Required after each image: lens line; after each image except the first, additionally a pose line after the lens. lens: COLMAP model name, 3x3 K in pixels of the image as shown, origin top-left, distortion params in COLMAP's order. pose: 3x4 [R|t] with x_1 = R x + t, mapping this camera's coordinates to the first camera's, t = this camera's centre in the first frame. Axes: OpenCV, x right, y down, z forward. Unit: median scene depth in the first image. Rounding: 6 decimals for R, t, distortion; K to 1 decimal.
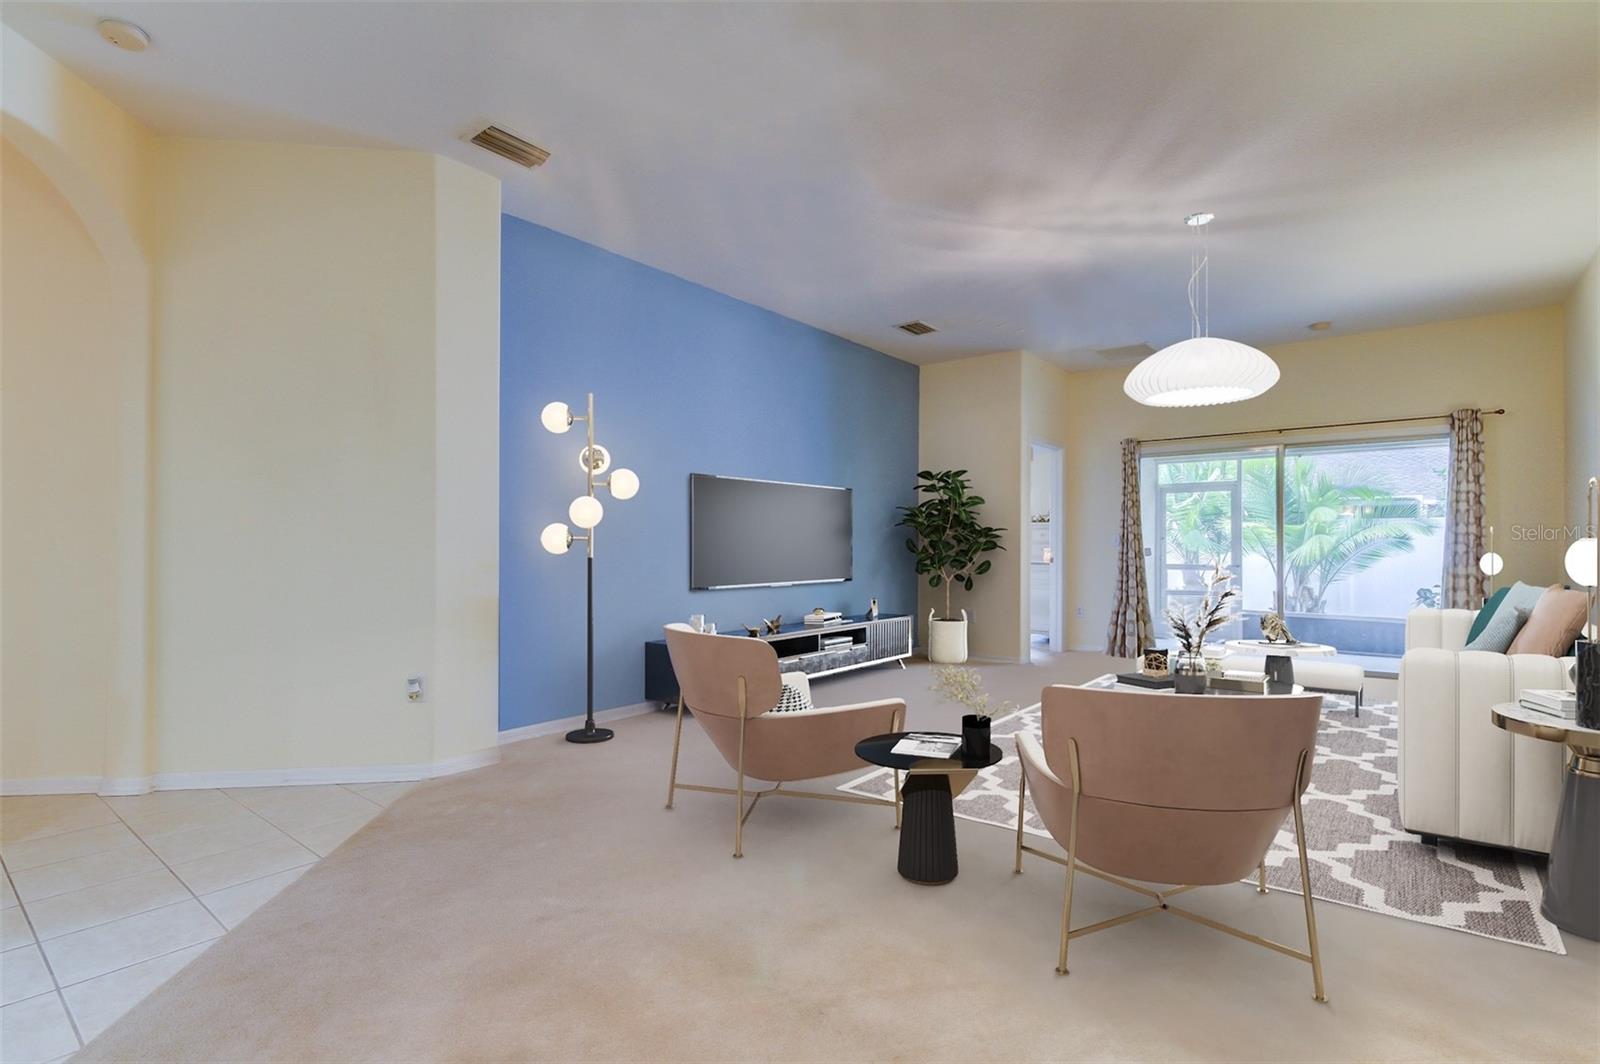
lens RADIAL K [[748.0, 0, 828.6], [0, 748.0, 529.4], [0, 0, 1]] dist [0.020436, -0.001674]
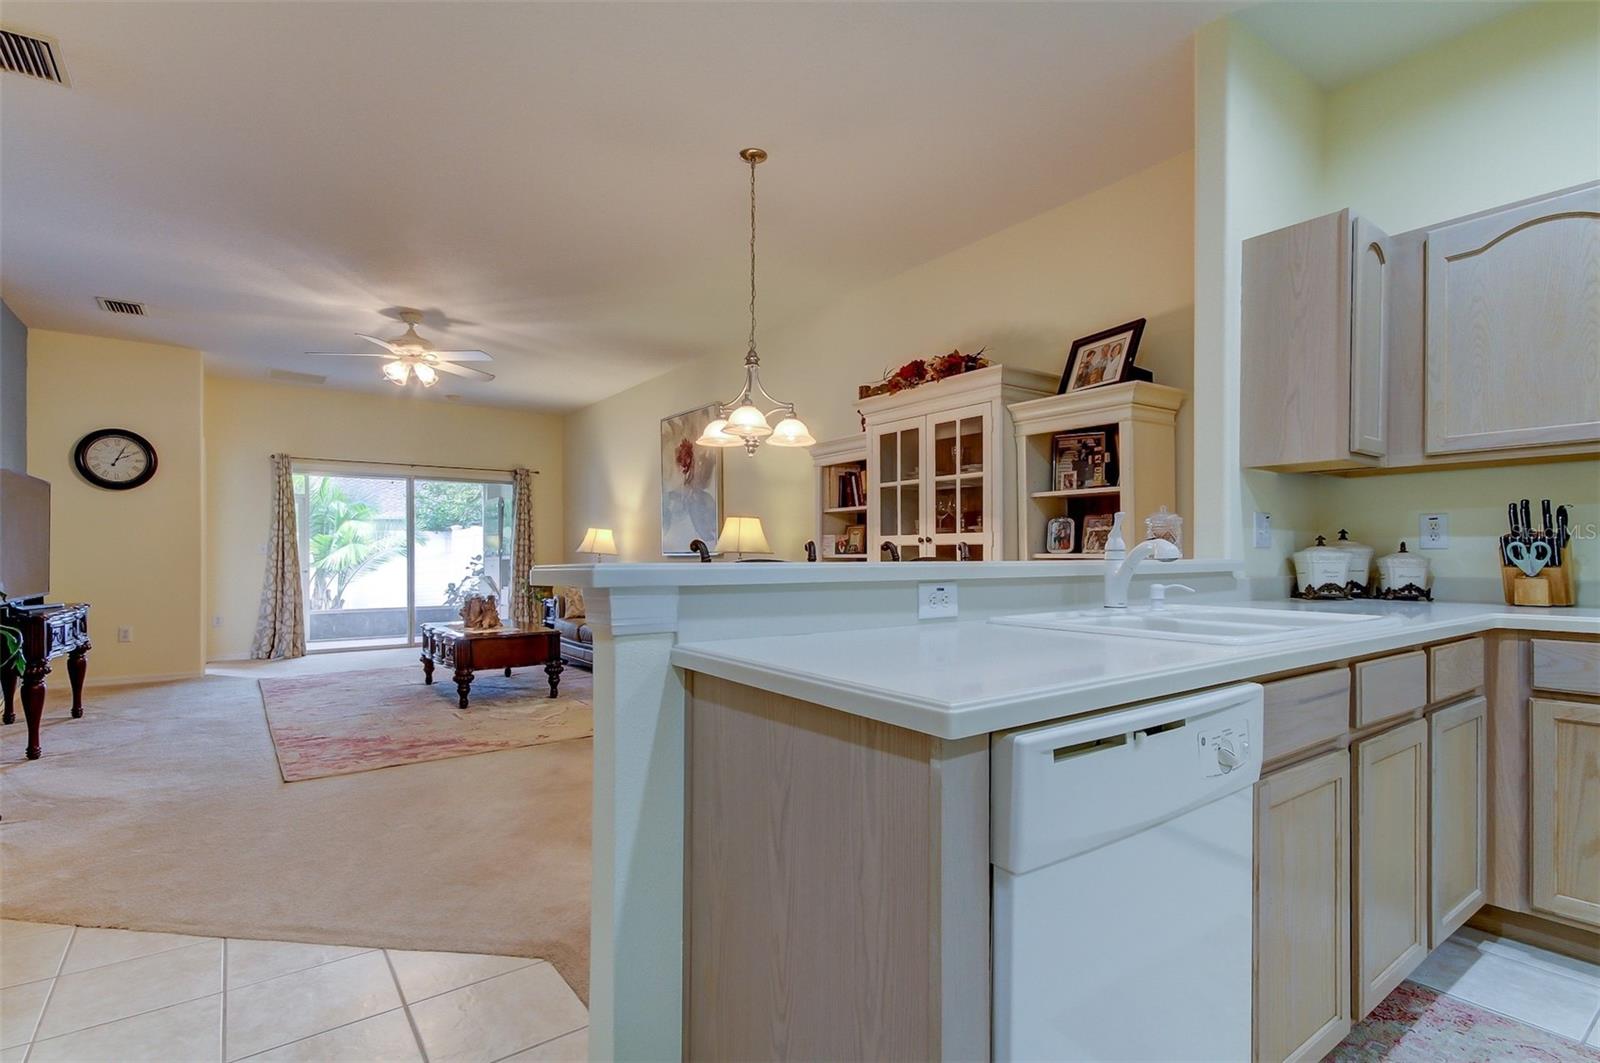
lens RADIAL K [[781.9, 0, 815.7], [0, 781.9, 556.8], [0, 0, 1]] dist [0.009206, 0.001608]
pose [[0.244228, -0.008709, 0.969679, -0.637849], [-0.017604, 0.999755, 0.013413, -0.003563], [-0.969558, -0.020346, 0.244015, -0.017074]]
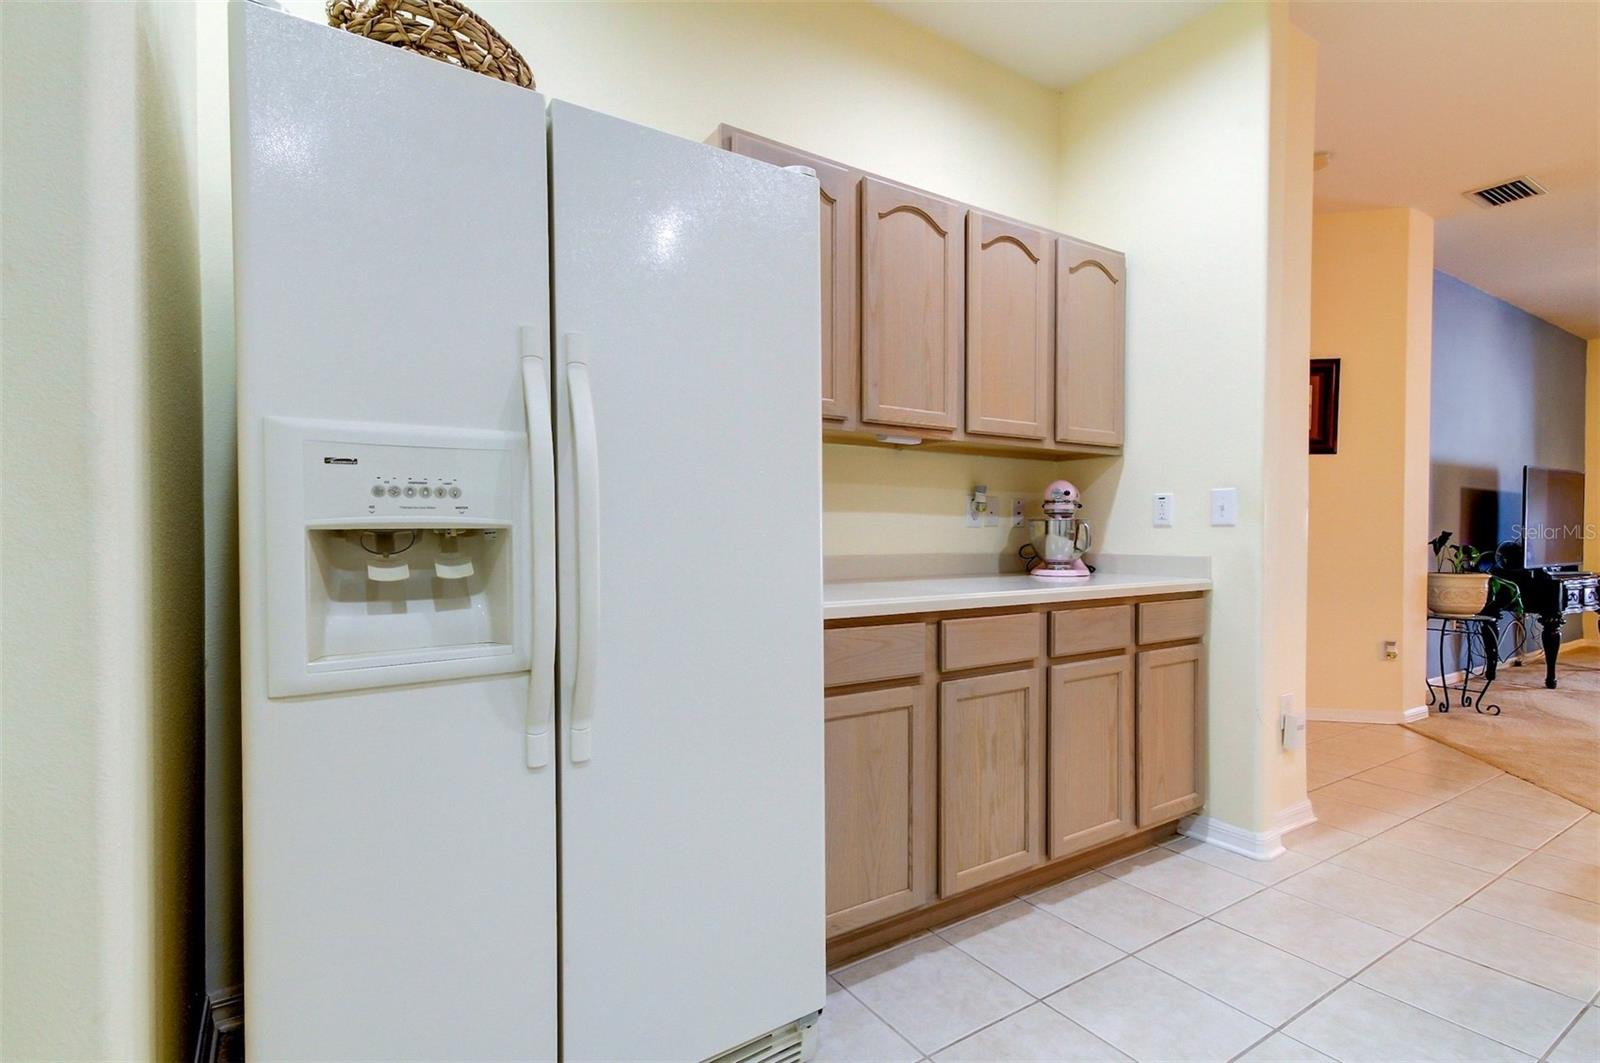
lens RADIAL K [[748.0, 0, 779.0], [0, 748.0, 542.2], [0, 0, 1]] dist [0.020436, -0.001674]
pose [[0.945001, 0.000429, -0.327068, -0.687519], [0.010526, 0.999441, 0.031724, -0.009481], [0.326899, -0.033422, 0.944468, -0.315665]]
